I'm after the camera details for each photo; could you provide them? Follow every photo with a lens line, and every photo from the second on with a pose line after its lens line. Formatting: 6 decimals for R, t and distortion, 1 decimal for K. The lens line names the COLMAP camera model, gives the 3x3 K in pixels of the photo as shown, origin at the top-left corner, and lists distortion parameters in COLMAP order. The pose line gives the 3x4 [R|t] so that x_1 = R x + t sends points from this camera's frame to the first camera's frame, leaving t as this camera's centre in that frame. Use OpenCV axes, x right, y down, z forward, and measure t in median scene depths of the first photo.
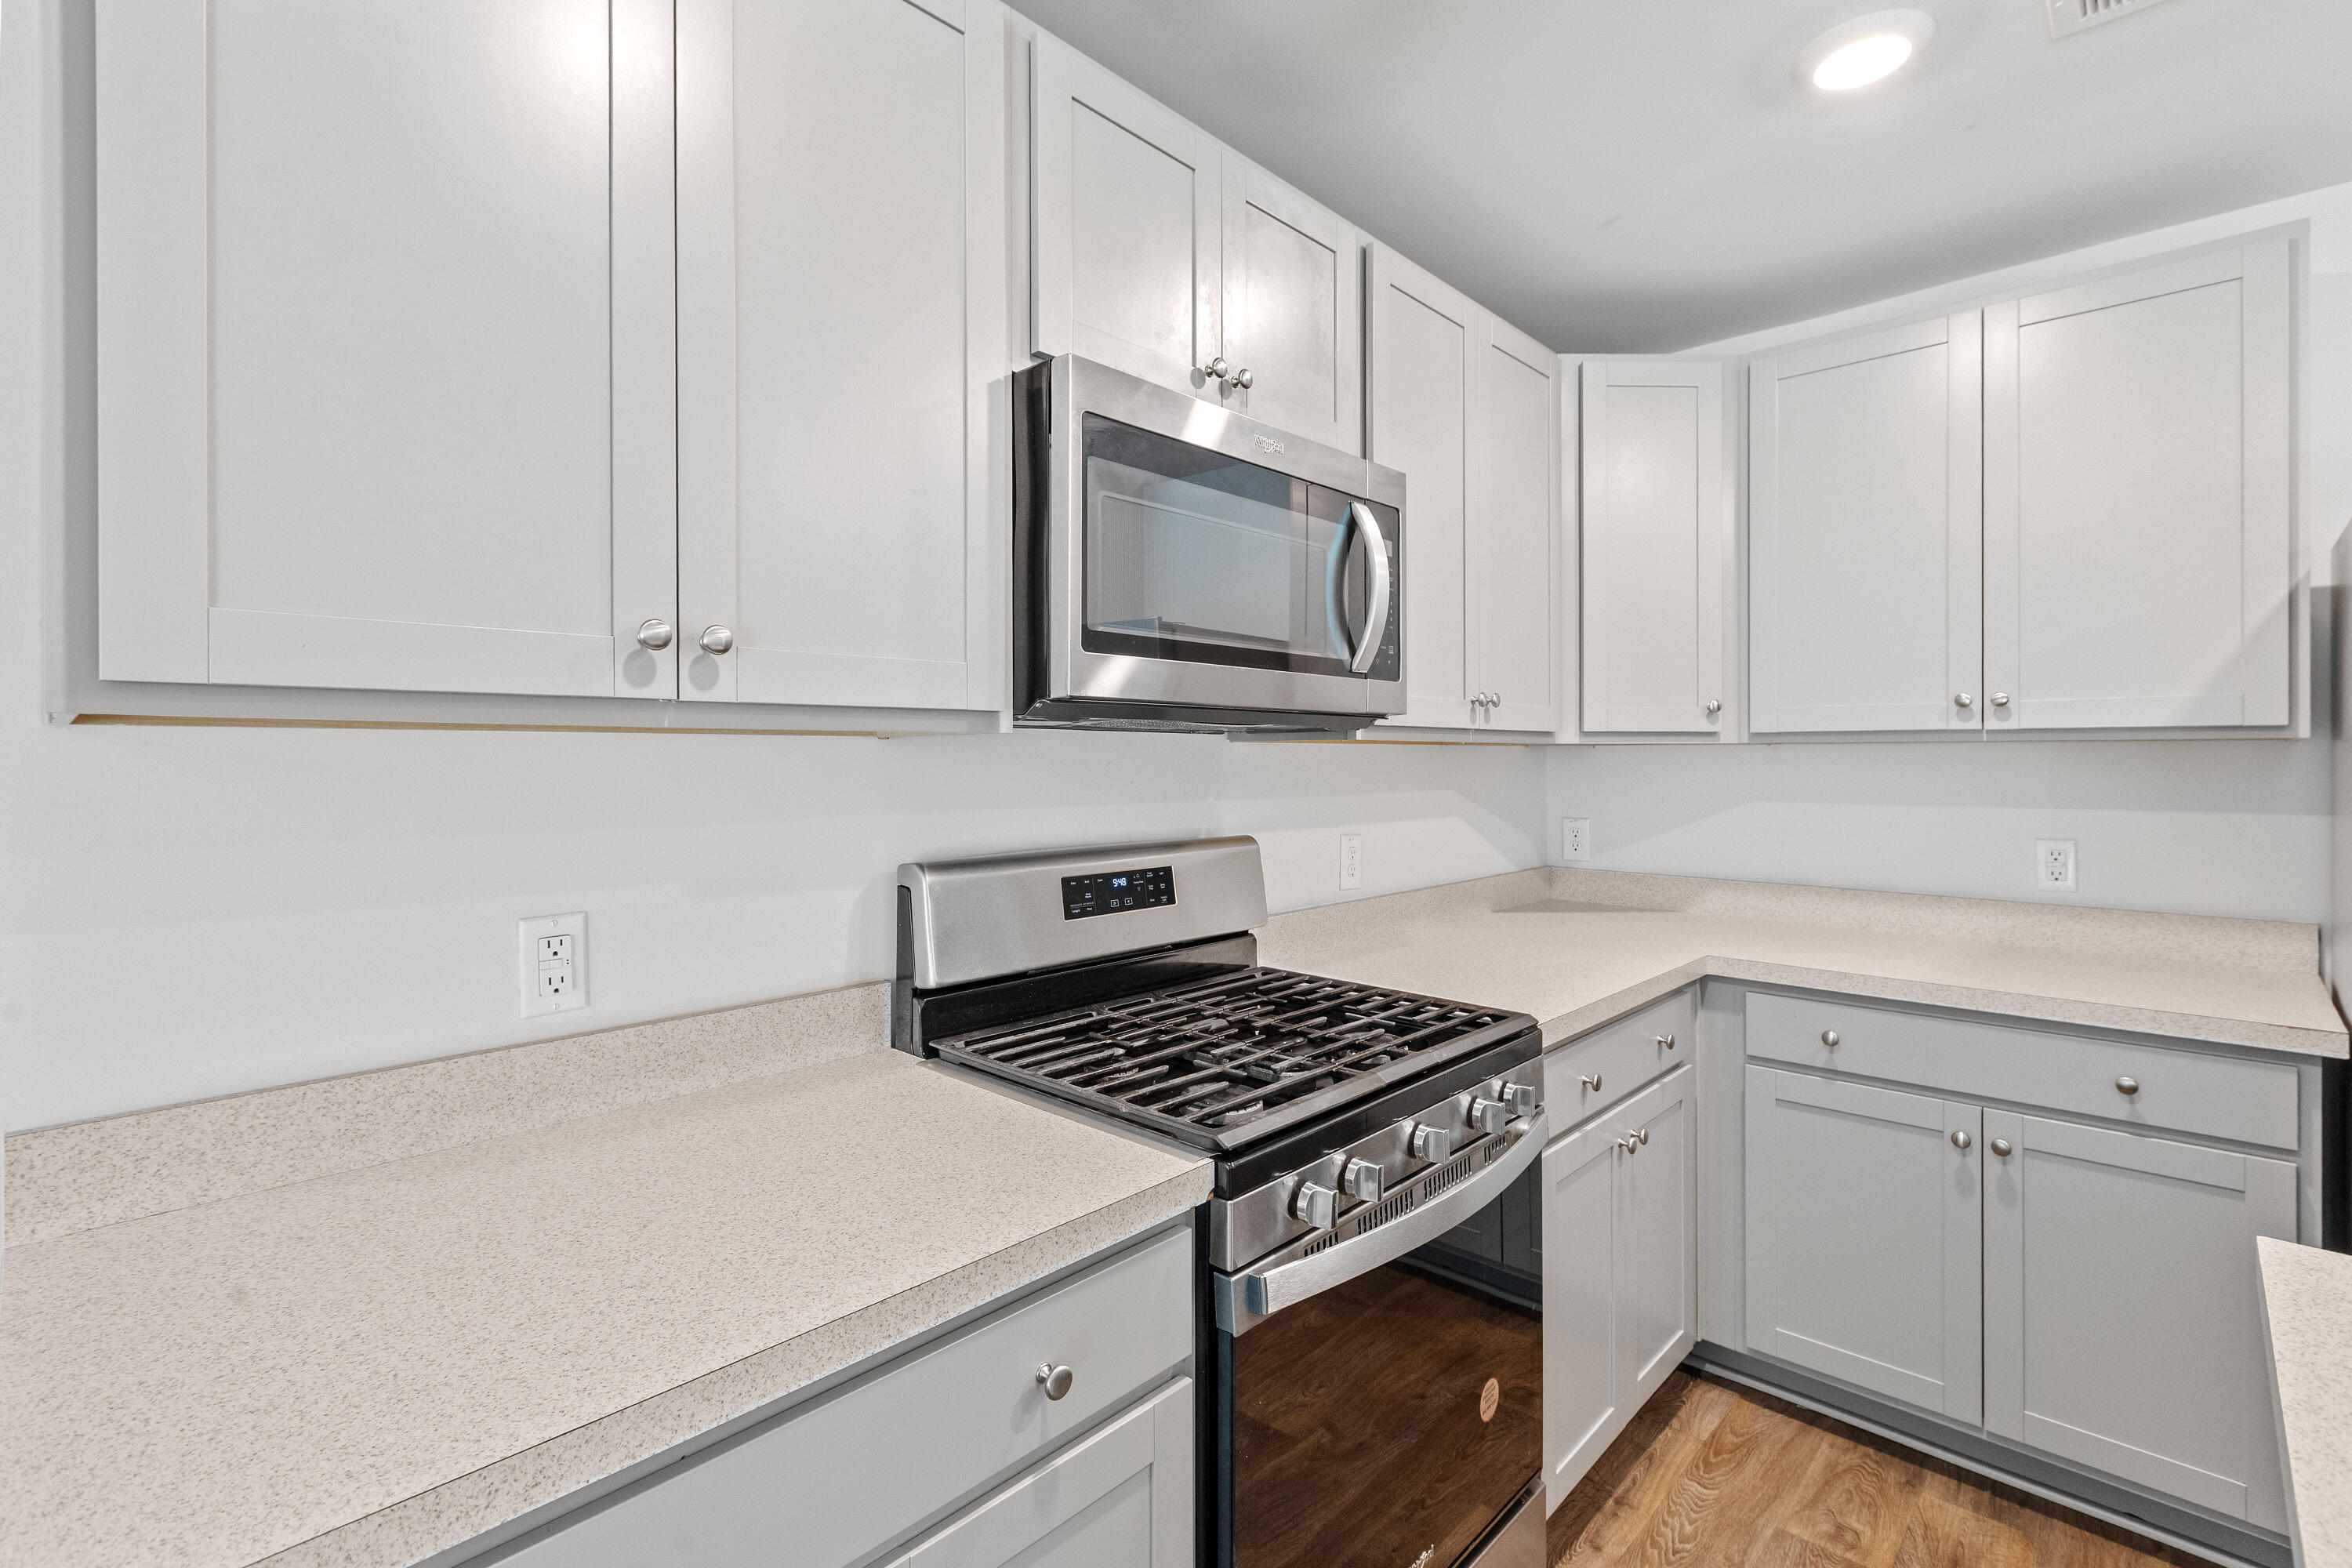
lens RADIAL K [[1052.0, 0, 1166.5], [0, 1052.0, 756.5], [0, 0, 1]] dist [-0.000575, -0.000539]
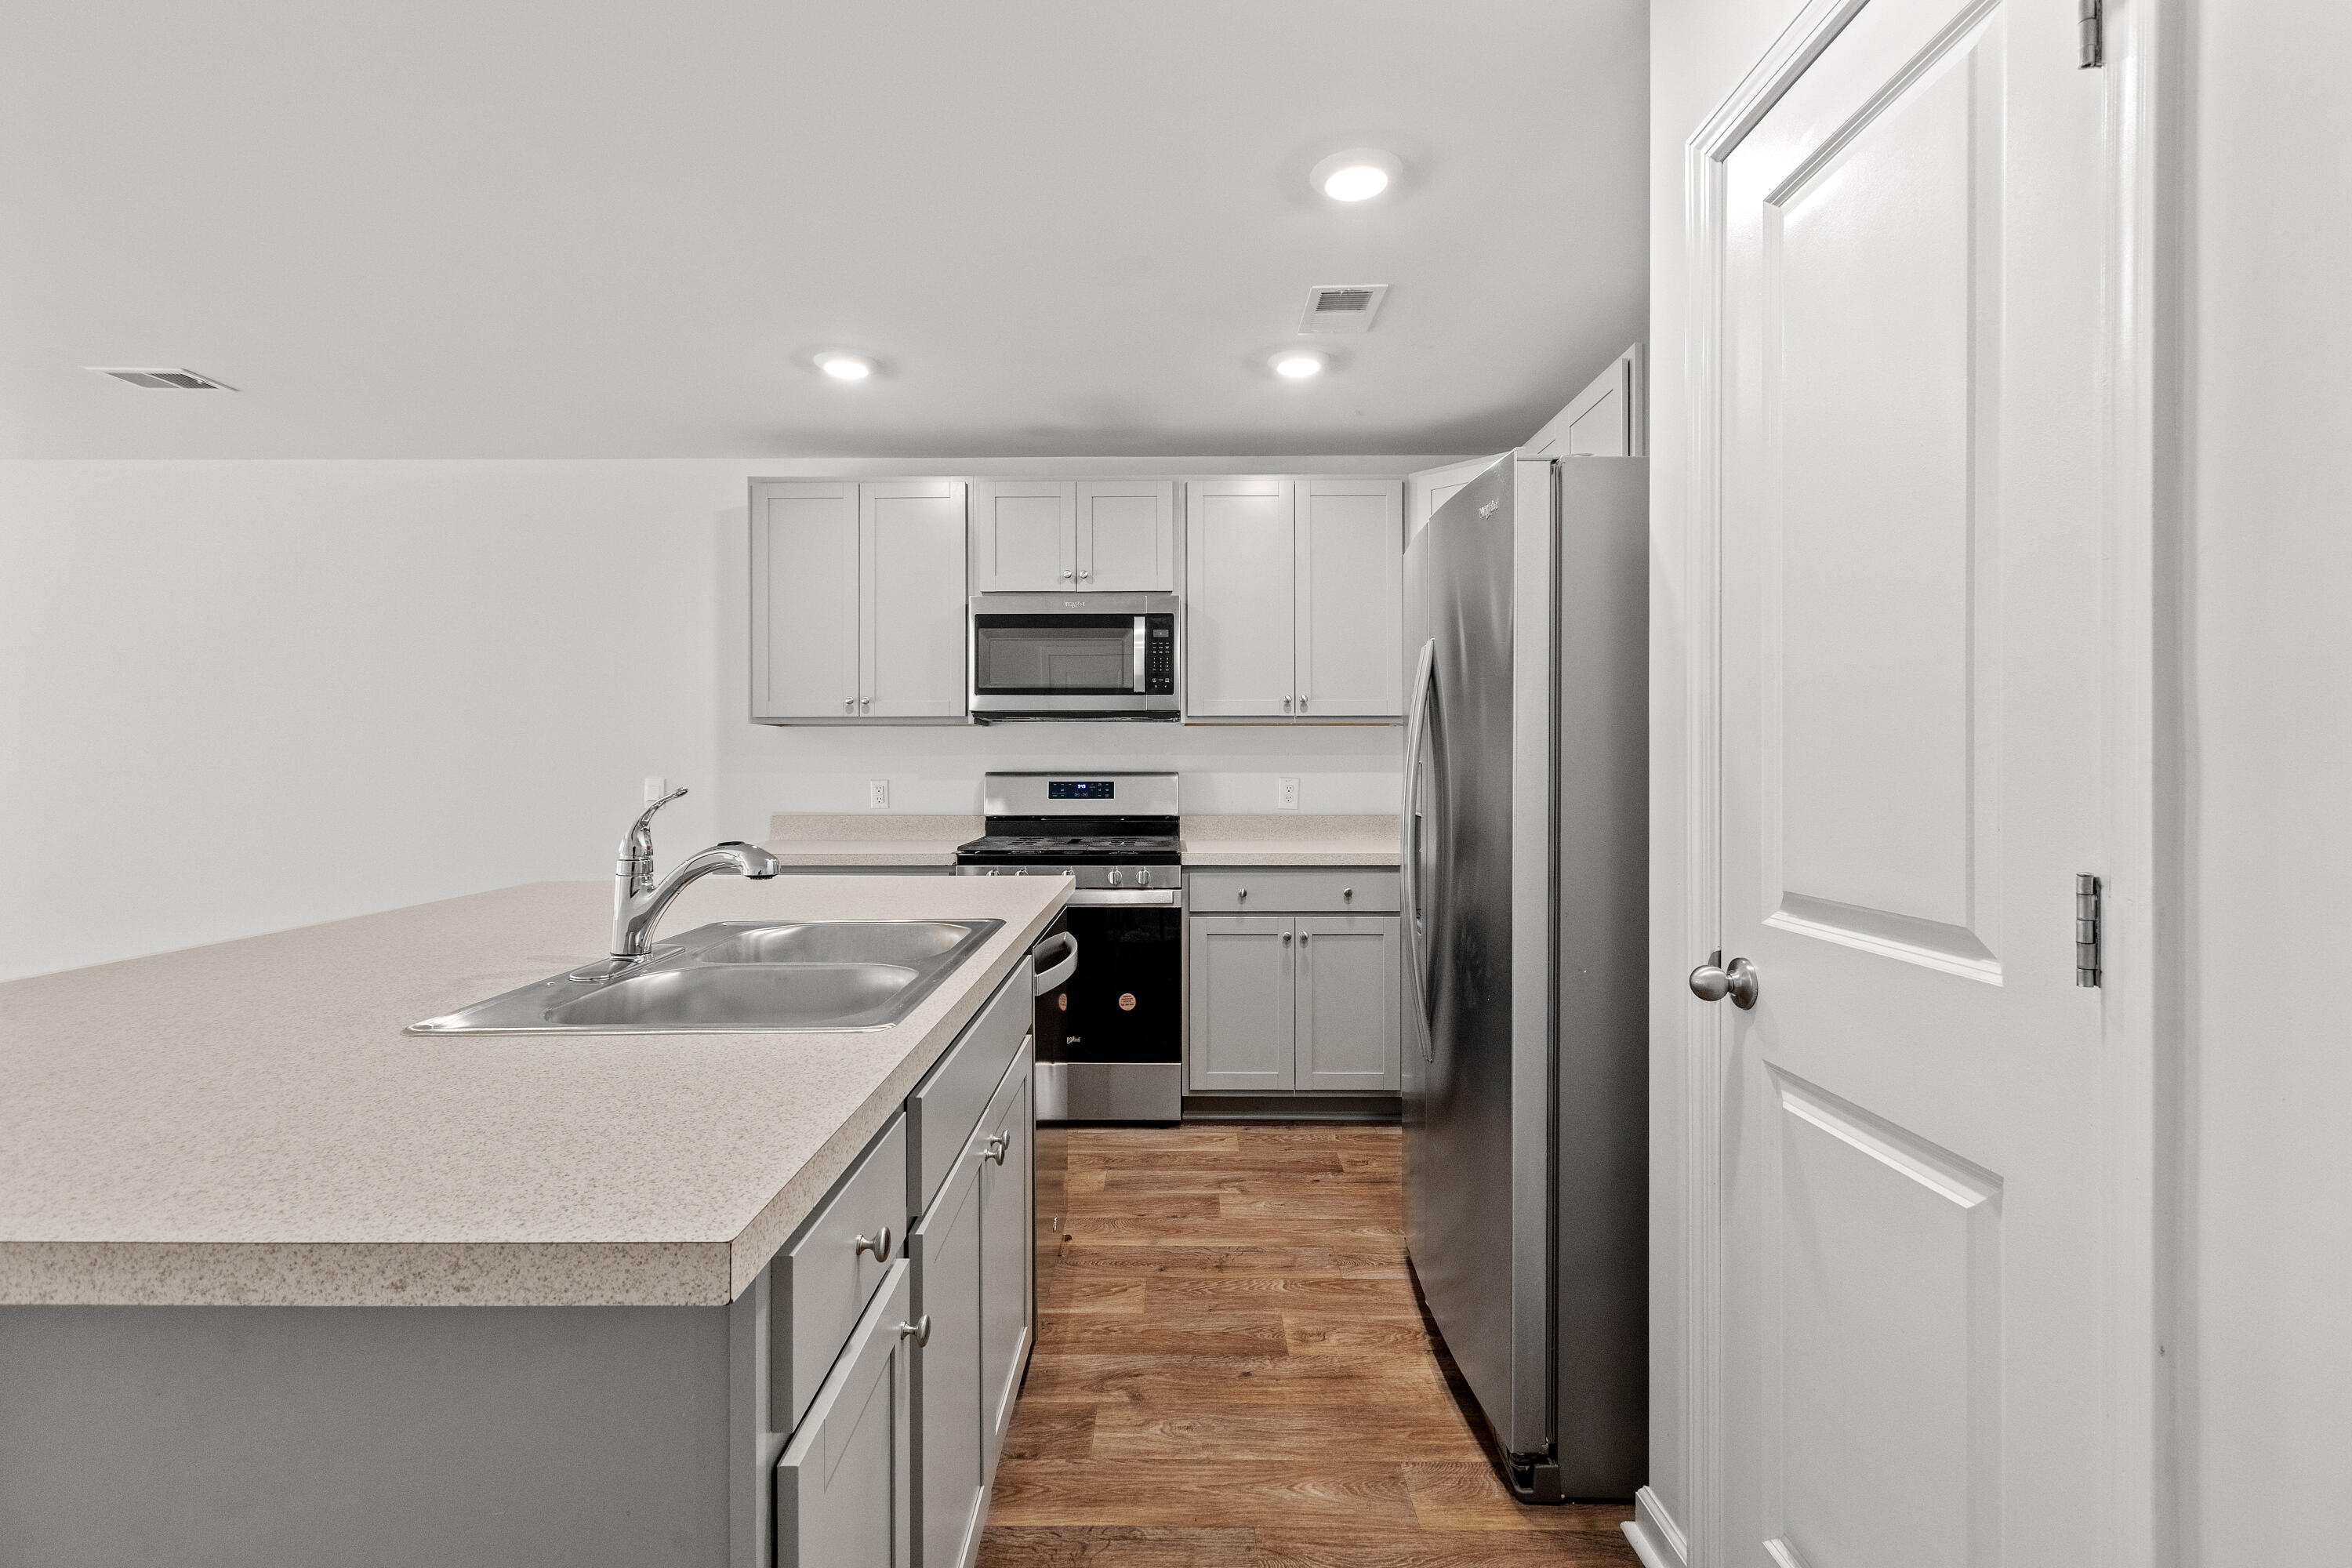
lens RADIAL K [[1068.6, 0, 1170.2], [0, 1068.6, 762.4], [0, 0, 1]] dist [0.000688, 0.000092]
pose [[0.691450, 0.001422, -0.722423, 1.803075], [0.000331, 0.999997, 0.002285, 0.060630], [0.722424, -0.001819, 0.691447, -0.502235]]
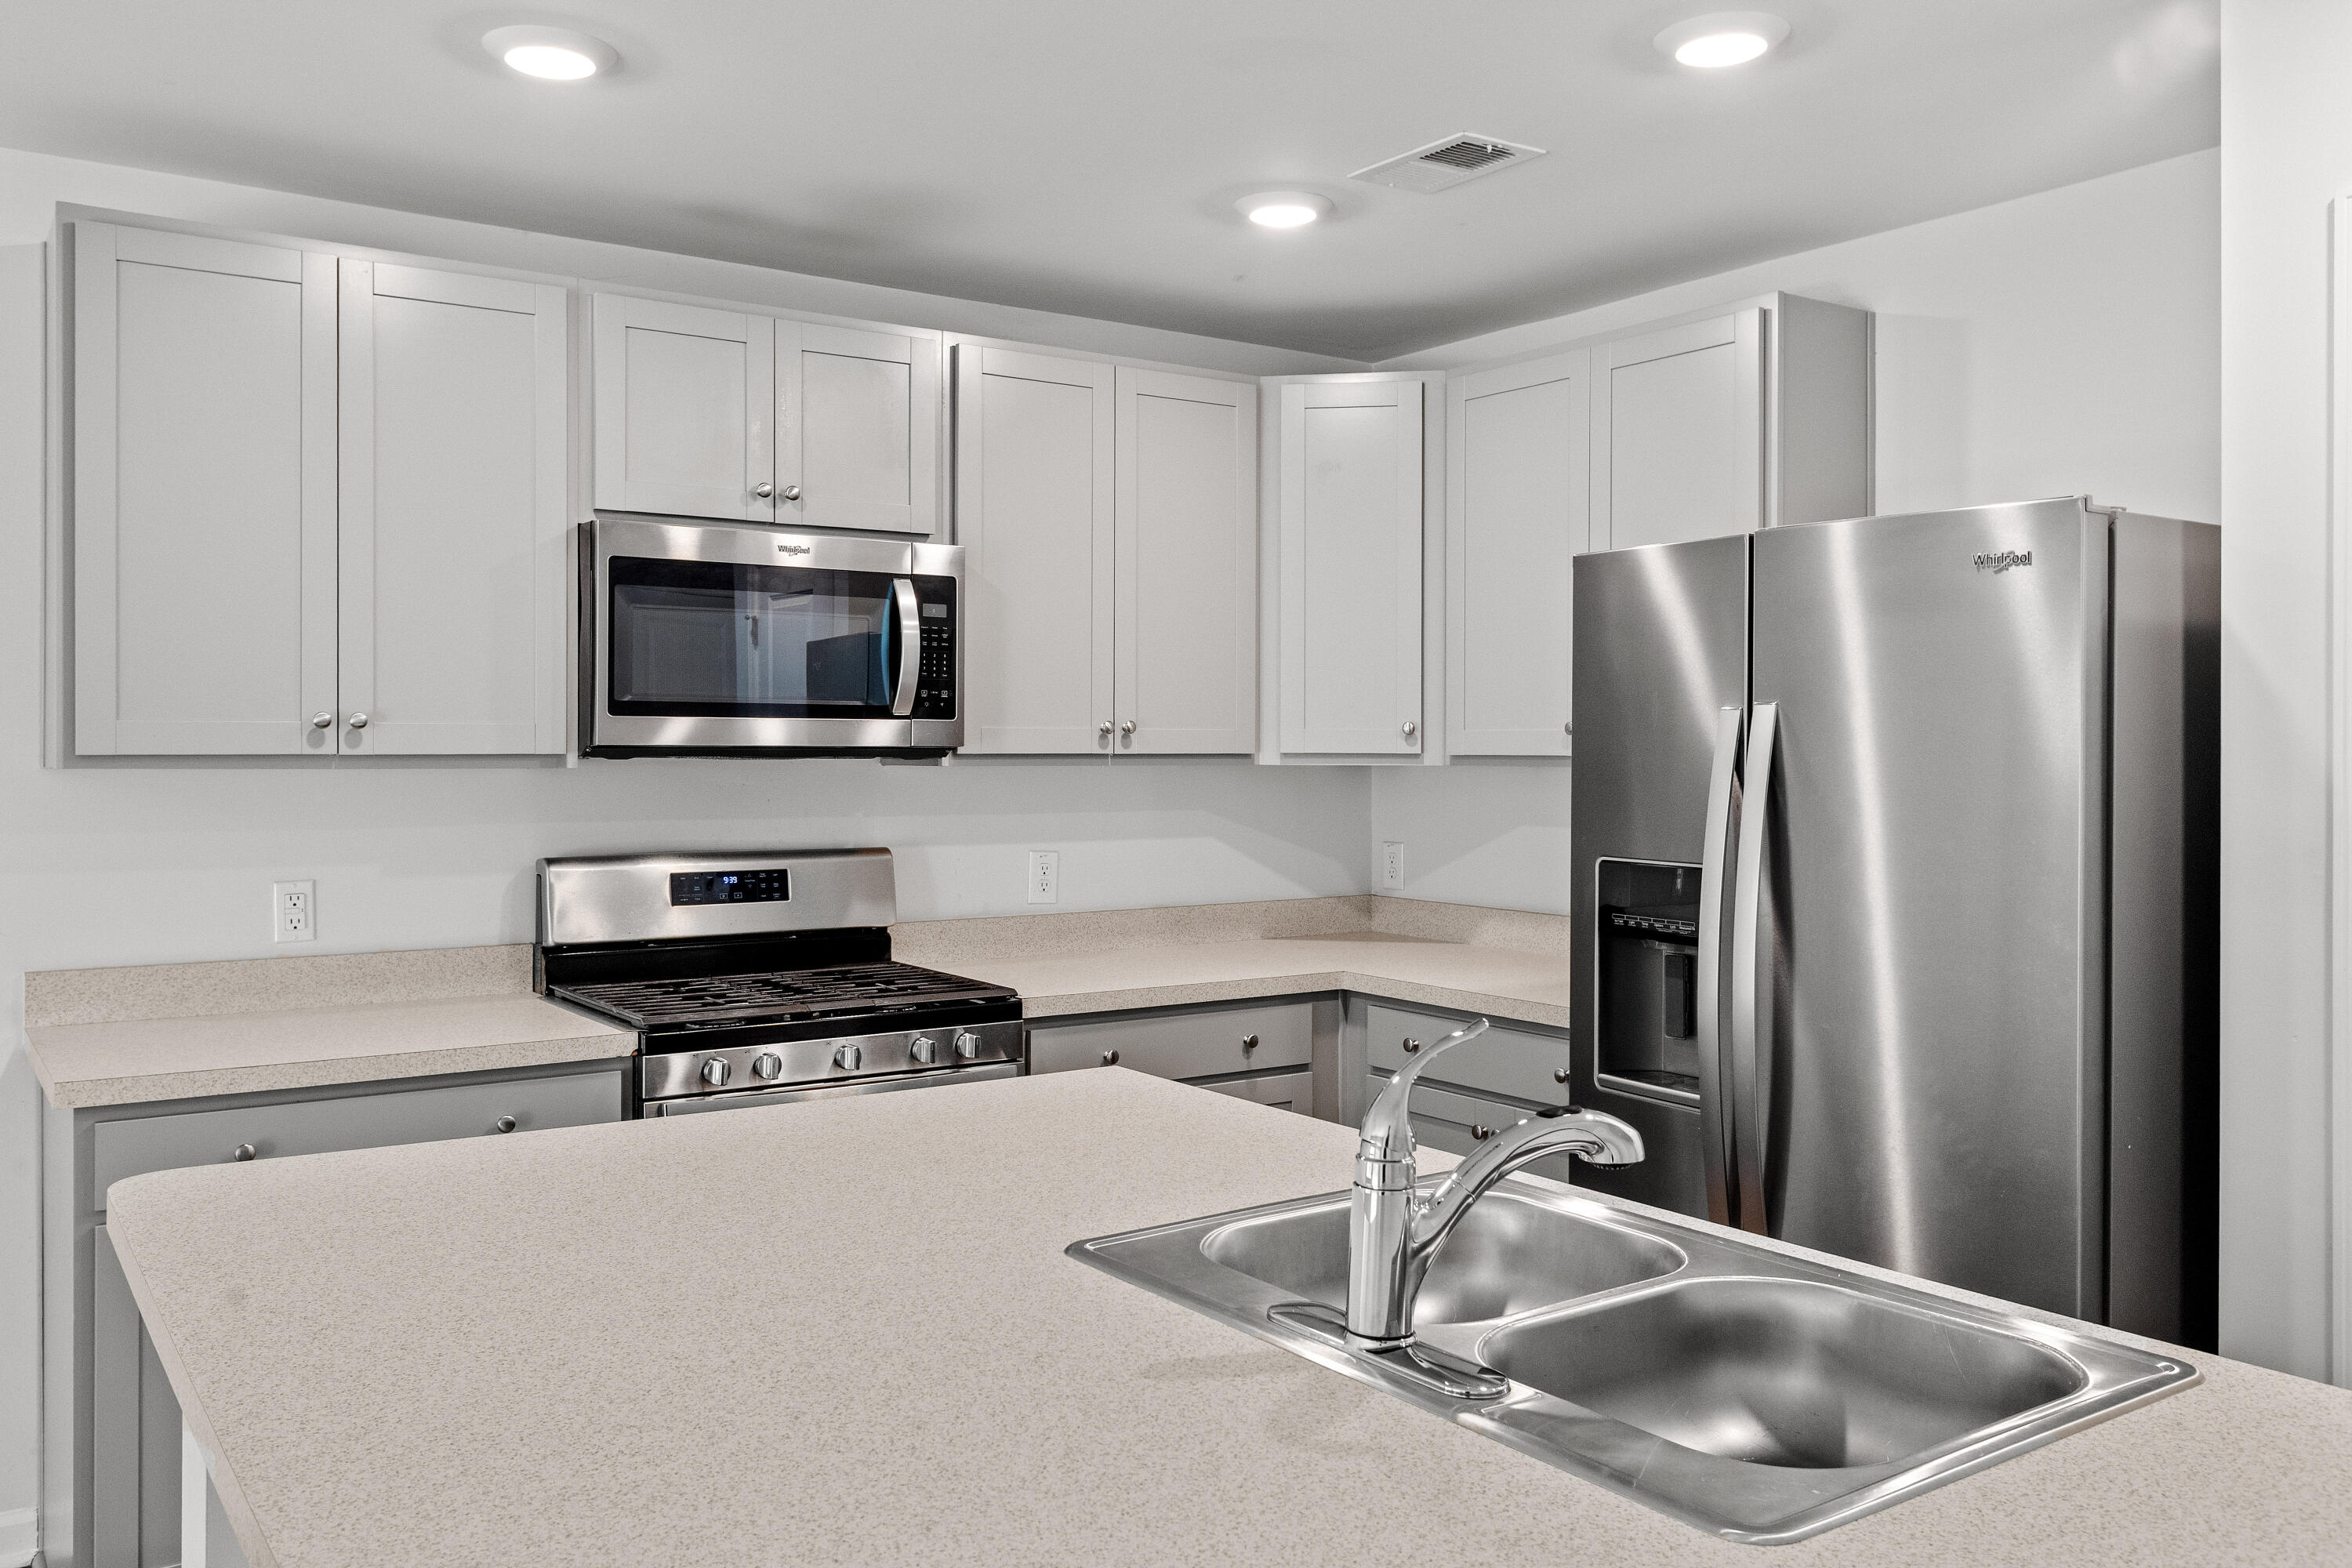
lens RADIAL K [[1848.2, 0, 1173.8], [0, 1848.2, 752.7], [0, 0, 1]] dist [0.002400, -0.008216]
pose [[0.980842, 0.005443, -0.194729, 0.898385], [-0.004496, 0.999976, 0.005307, -0.046190], [0.194753, -0.004330, 0.980843, -1.054484]]
